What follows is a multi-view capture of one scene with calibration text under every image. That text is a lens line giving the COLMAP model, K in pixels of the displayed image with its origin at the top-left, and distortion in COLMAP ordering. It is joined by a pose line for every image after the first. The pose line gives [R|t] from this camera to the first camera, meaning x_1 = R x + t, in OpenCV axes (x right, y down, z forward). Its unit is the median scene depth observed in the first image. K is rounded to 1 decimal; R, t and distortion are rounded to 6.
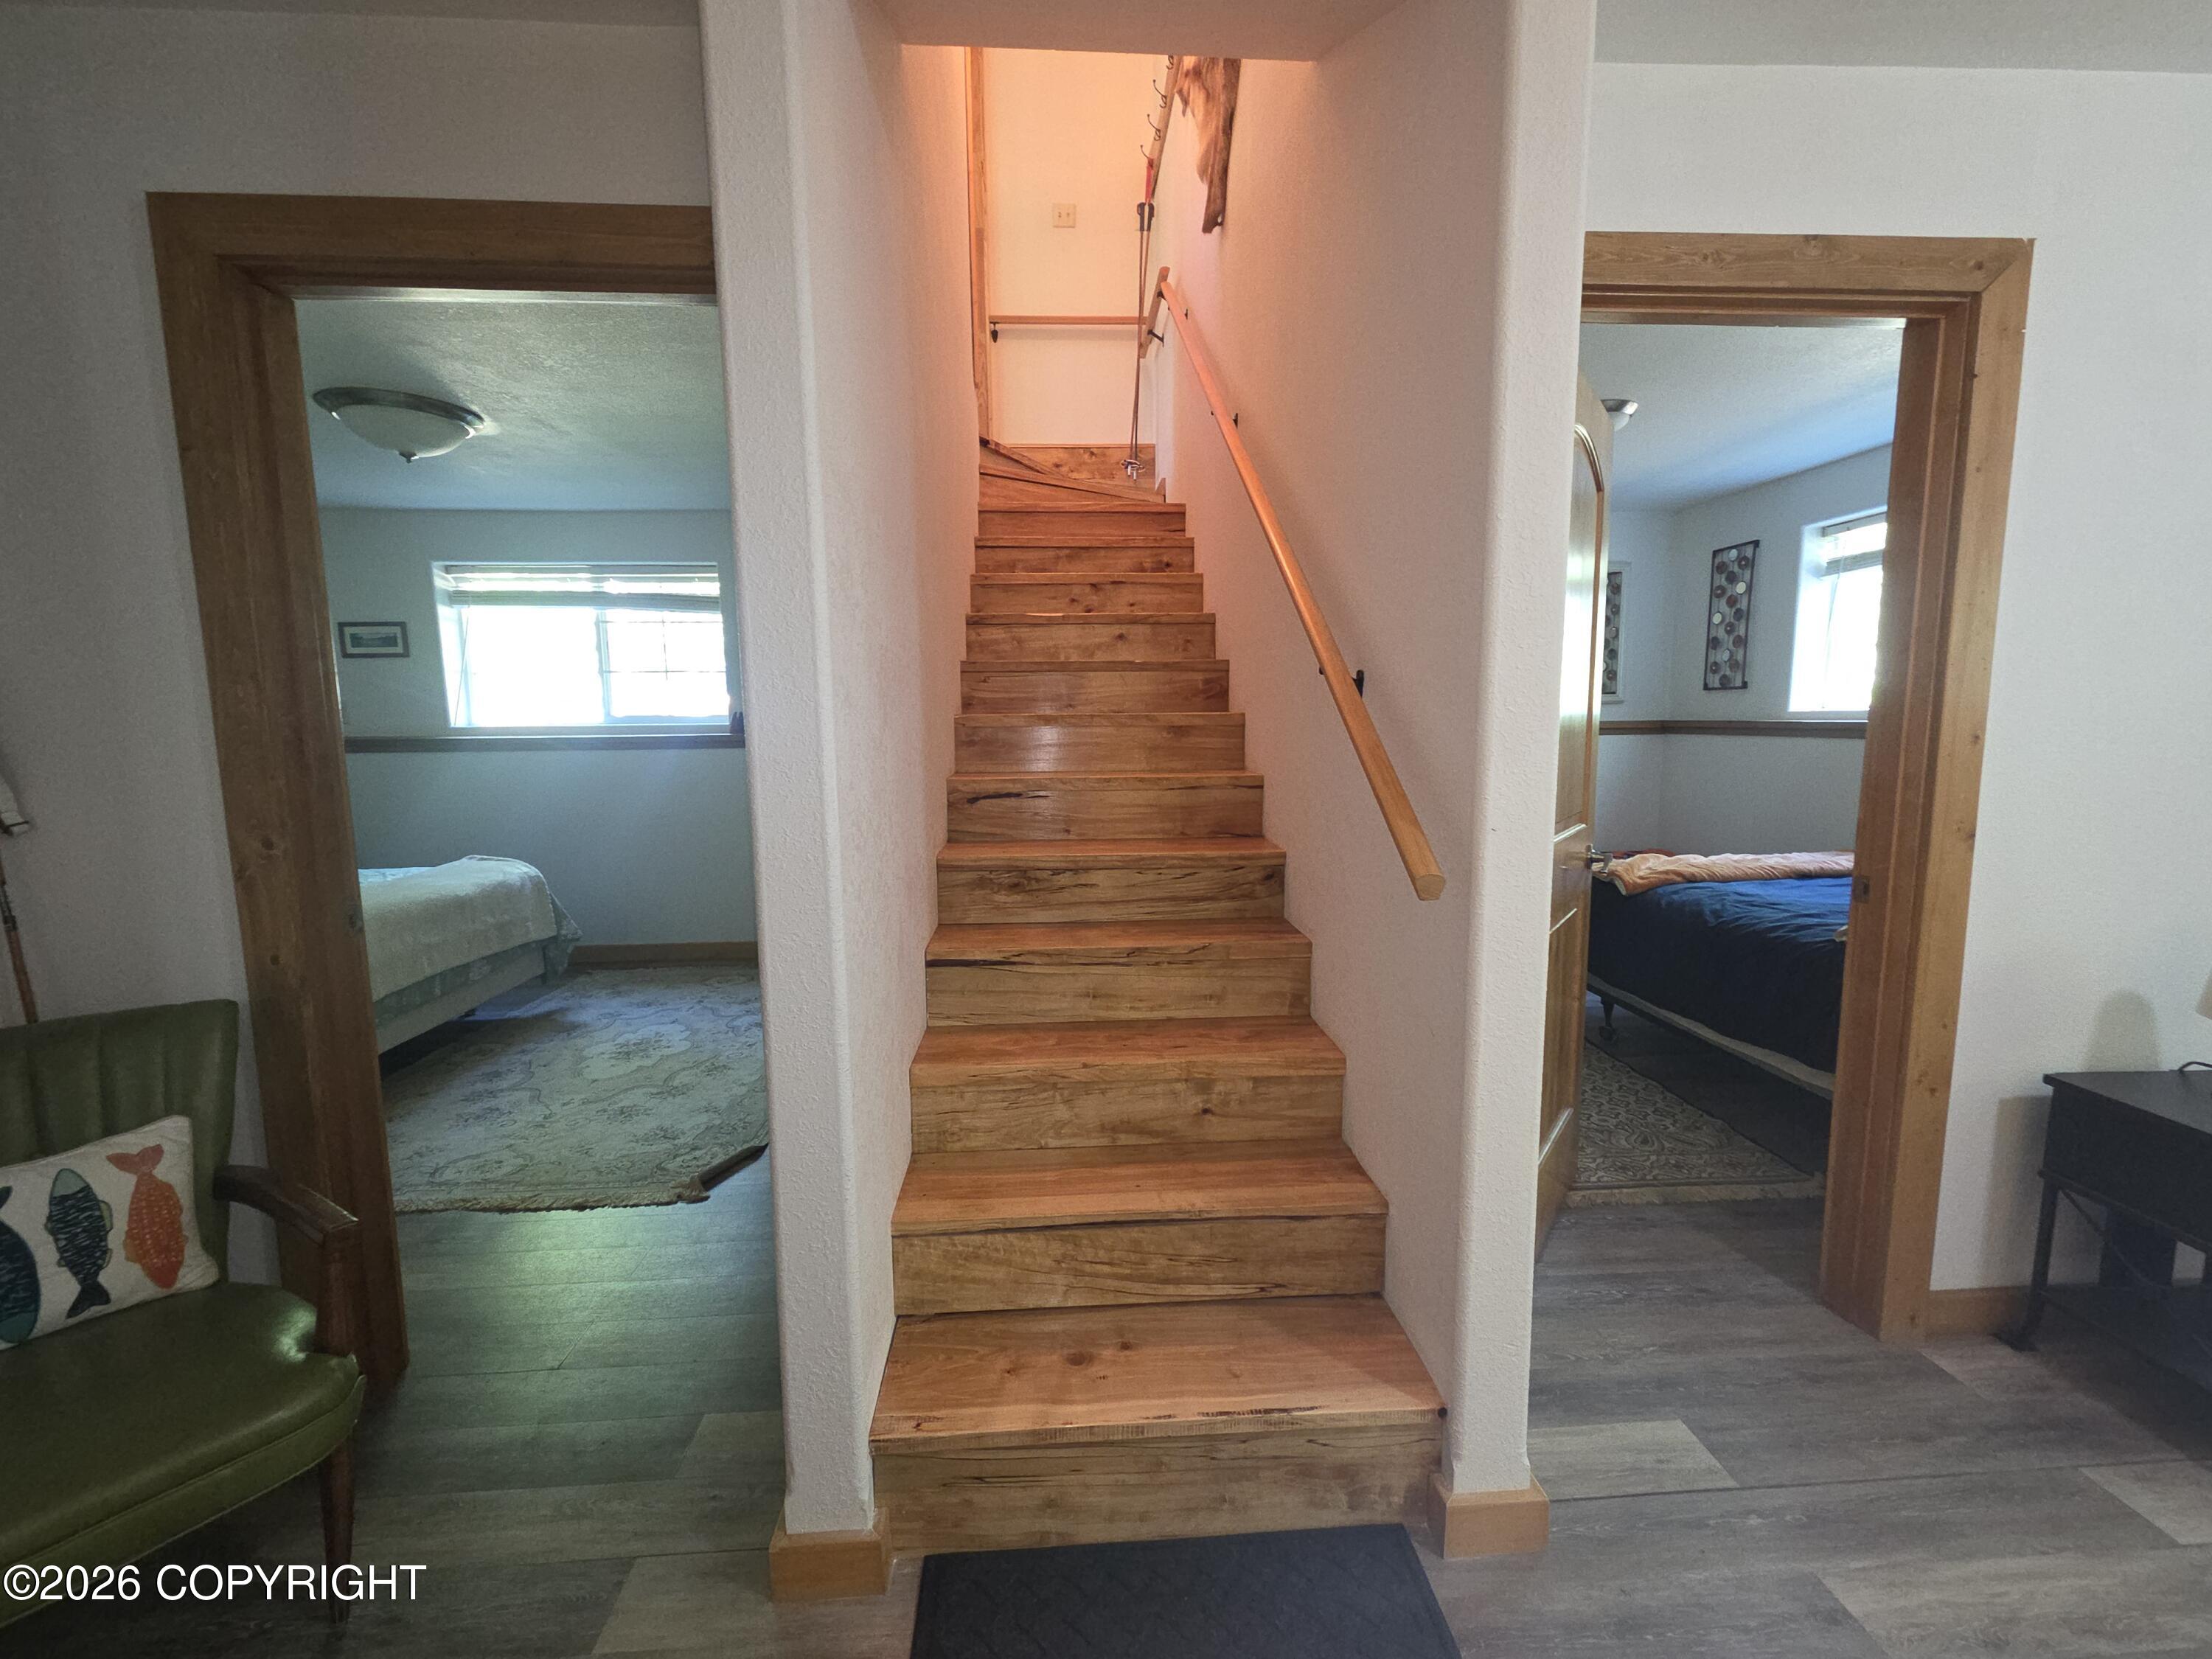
lens RADIAL K [[902.0, 0, 1105.4], [0, 902.0, 818.2], [0, 0, 1]] dist [0.008199, -0.000669]
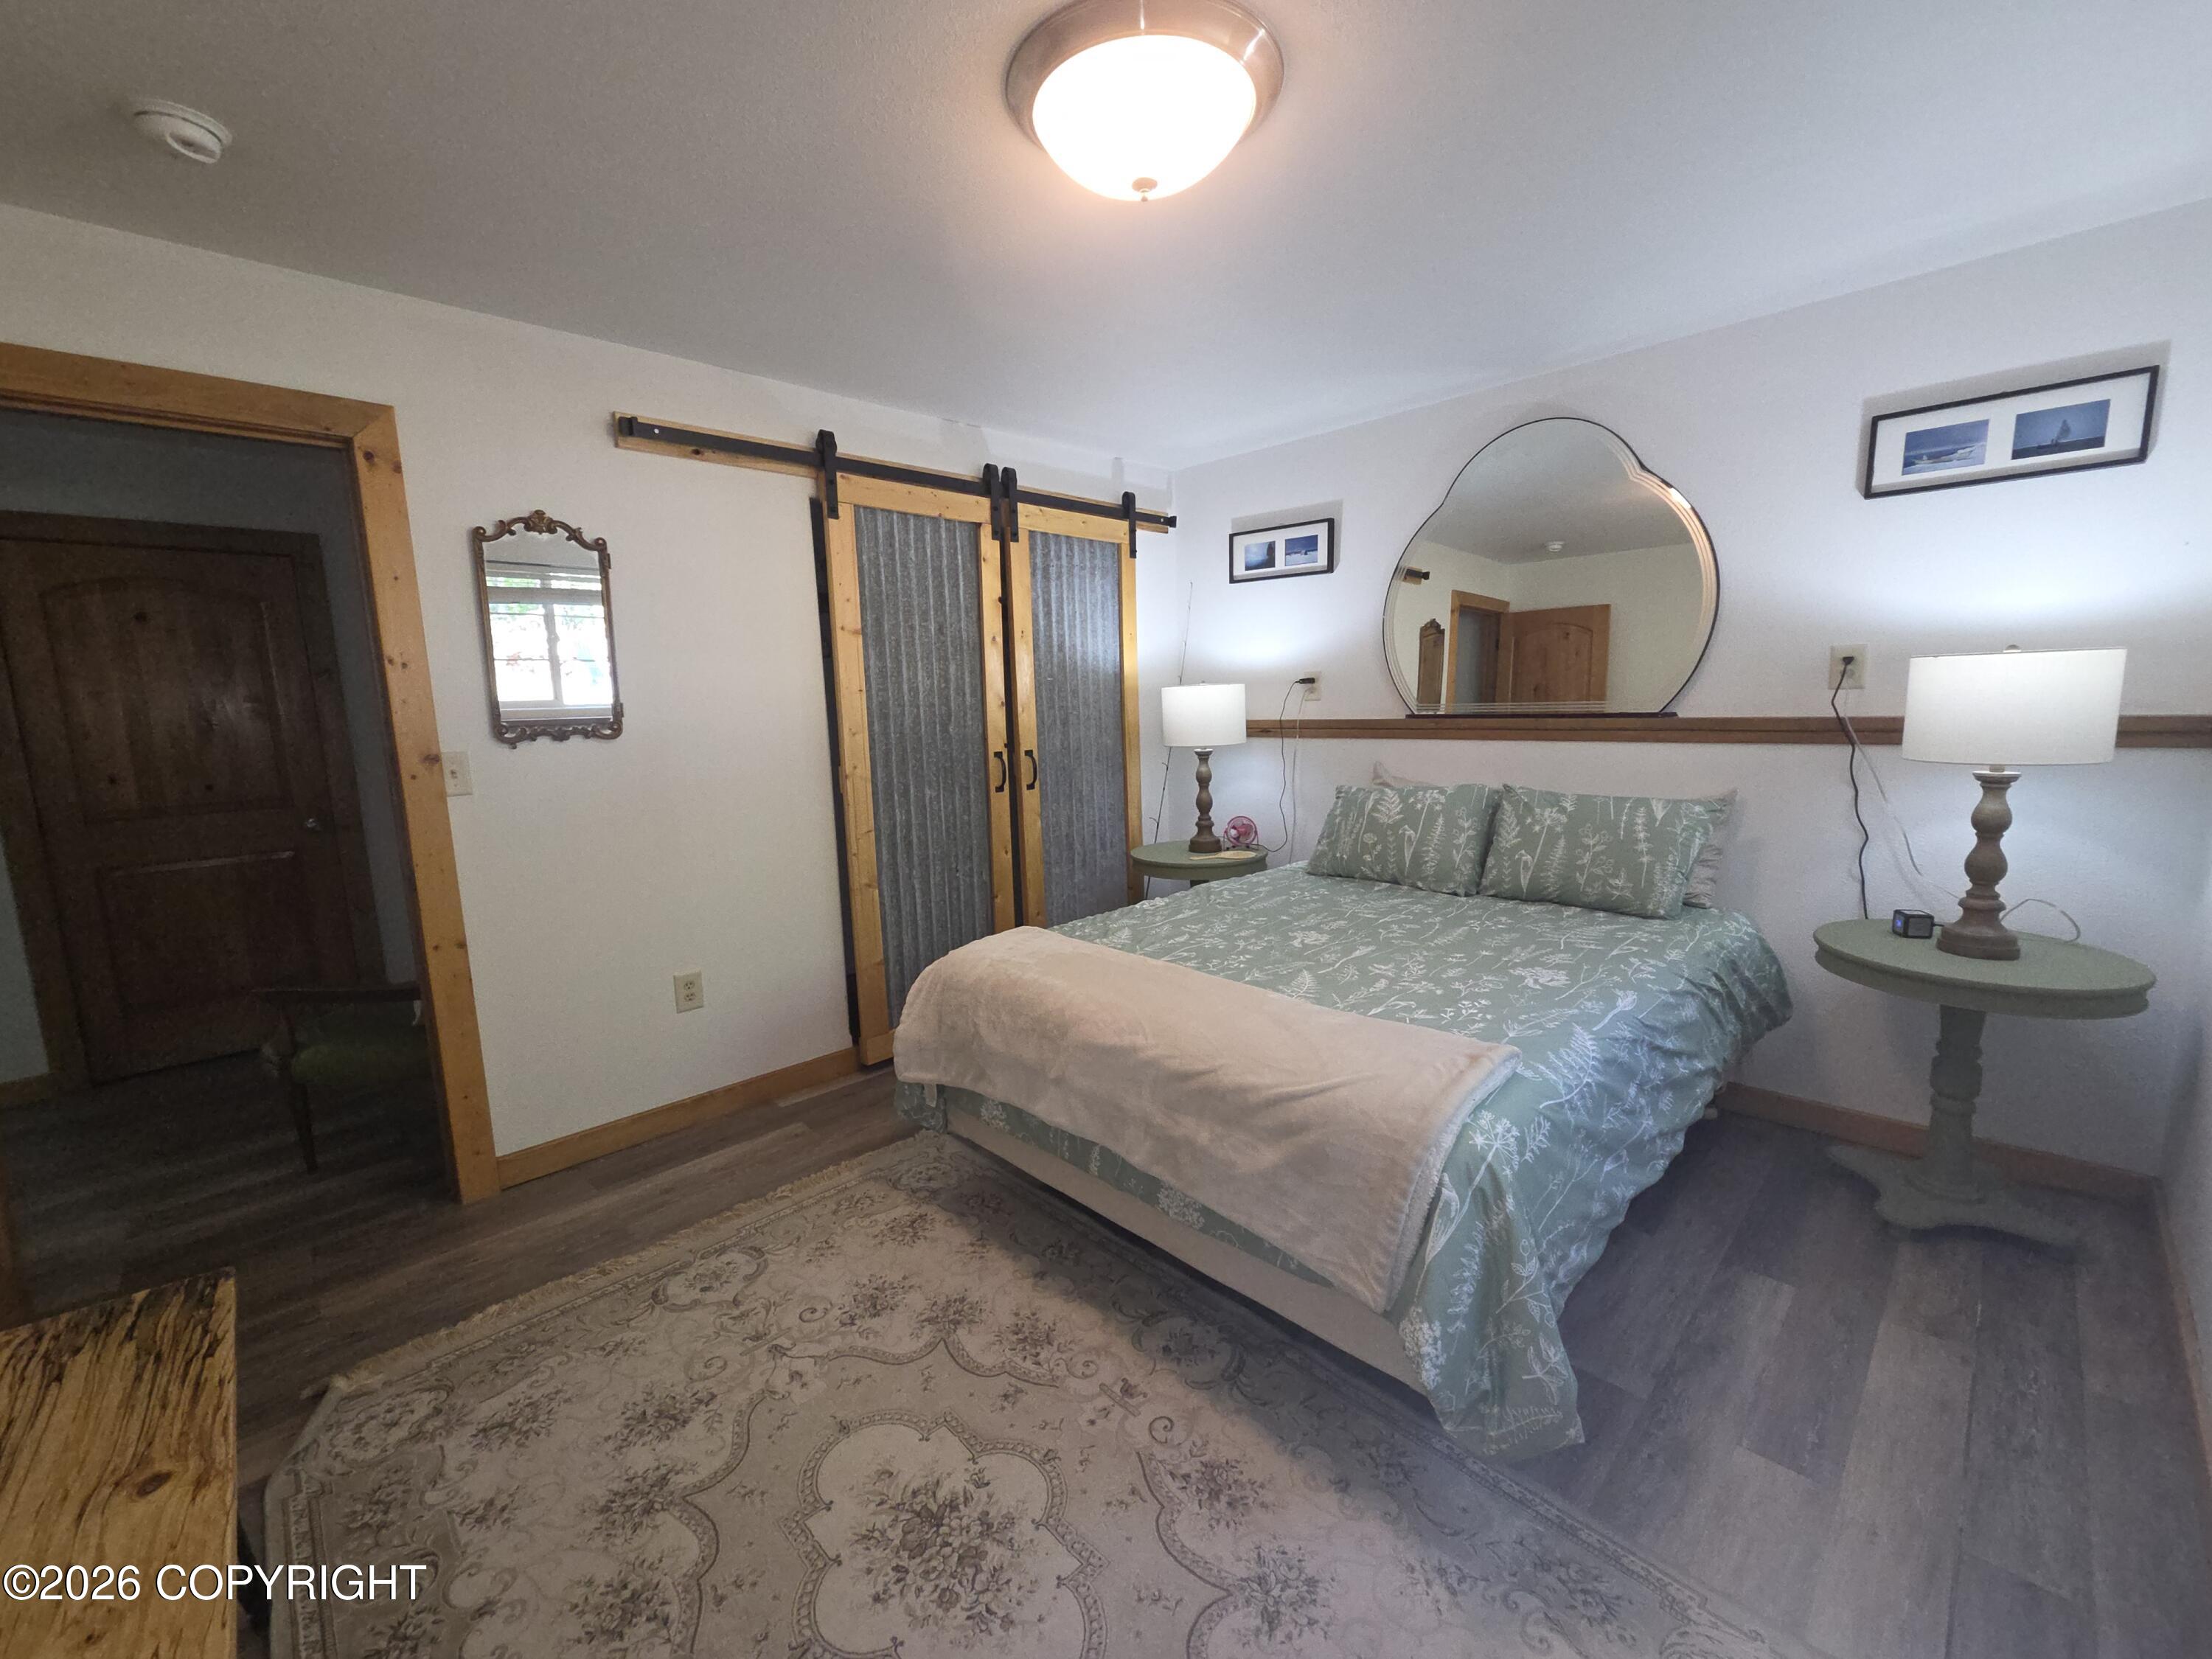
lens RADIAL K [[902.0, 0, 1101.1], [0, 902.0, 826.0], [0, 0, 1]] dist [0.008199, -0.000669]
pose [[-0.754066, 0.130703, -0.643663, -0.326351], [-0.033178, 0.971168, 0.236075, -0.148569], [0.655960, 0.199372, -0.727988, 1.192079]]
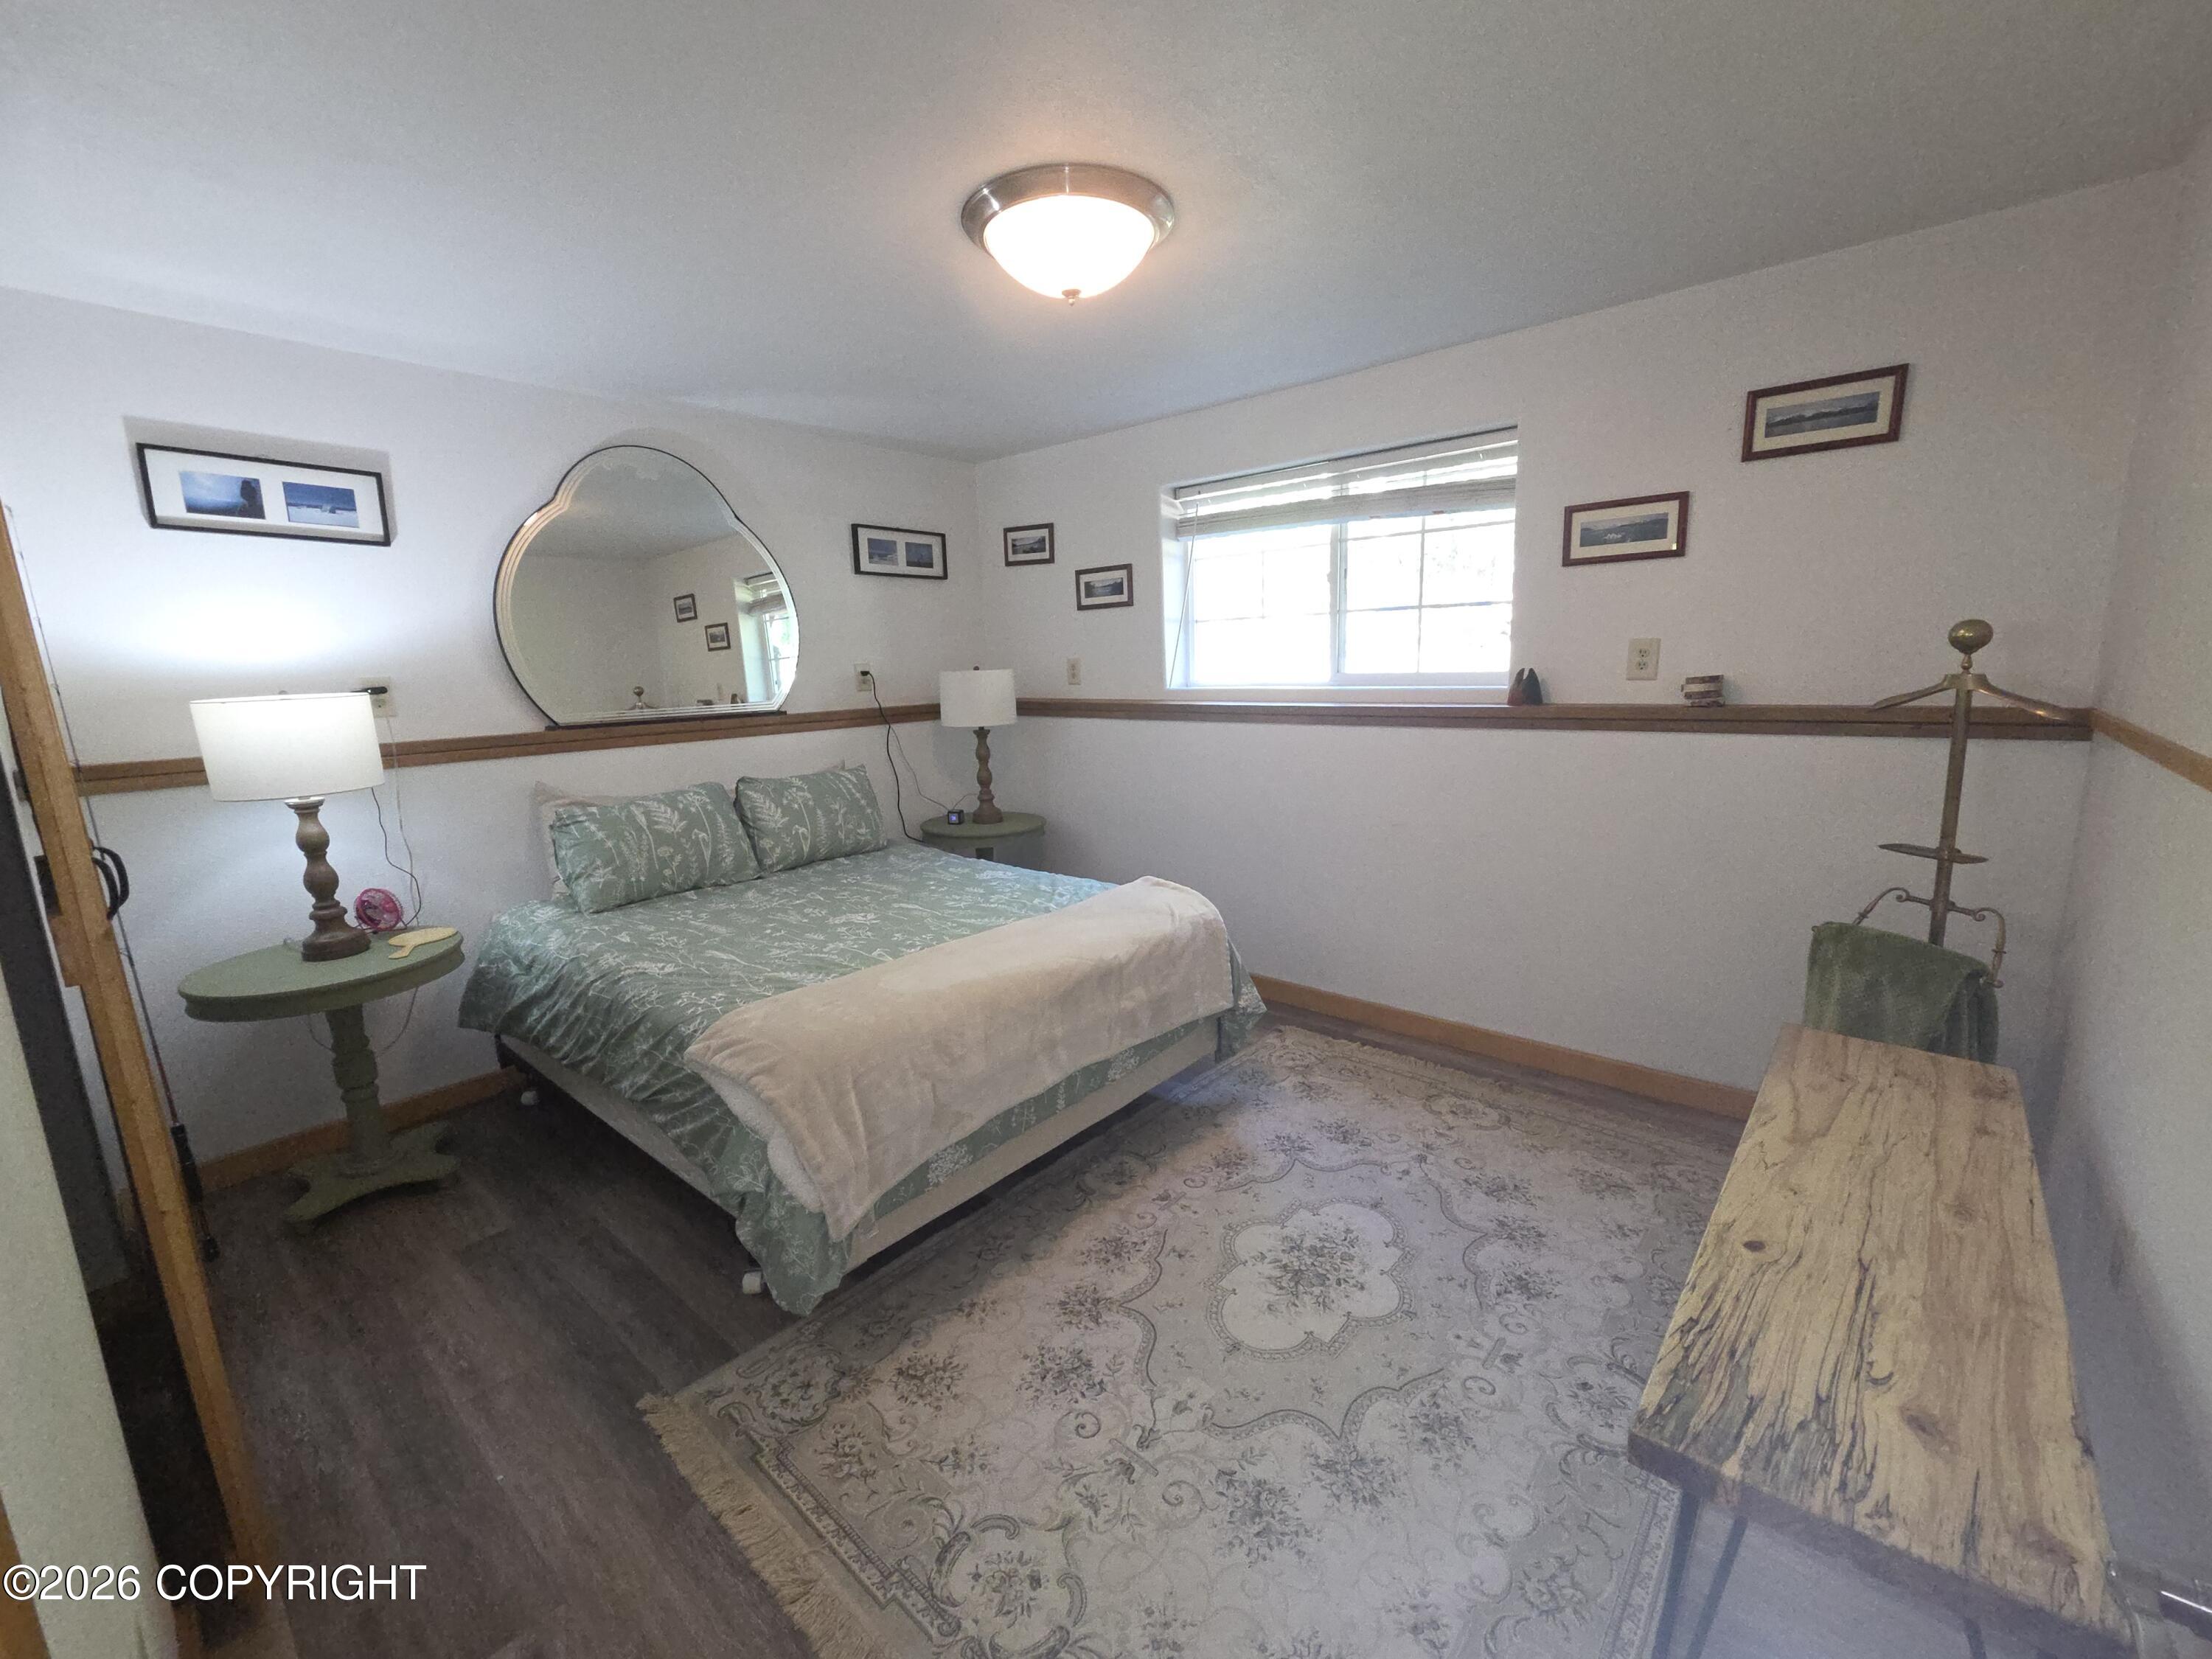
lens RADIAL K [[902.0, 0, 1110.9], [0, 902.0, 829.3], [0, 0, 1]] dist [0.008199, -0.000669]
pose [[0.718951, 0.120281, -0.684575, -0.226086], [-0.056839, 0.991788, 0.114566, -0.082757], [0.692733, -0.043457, 0.719883, 0.461499]]
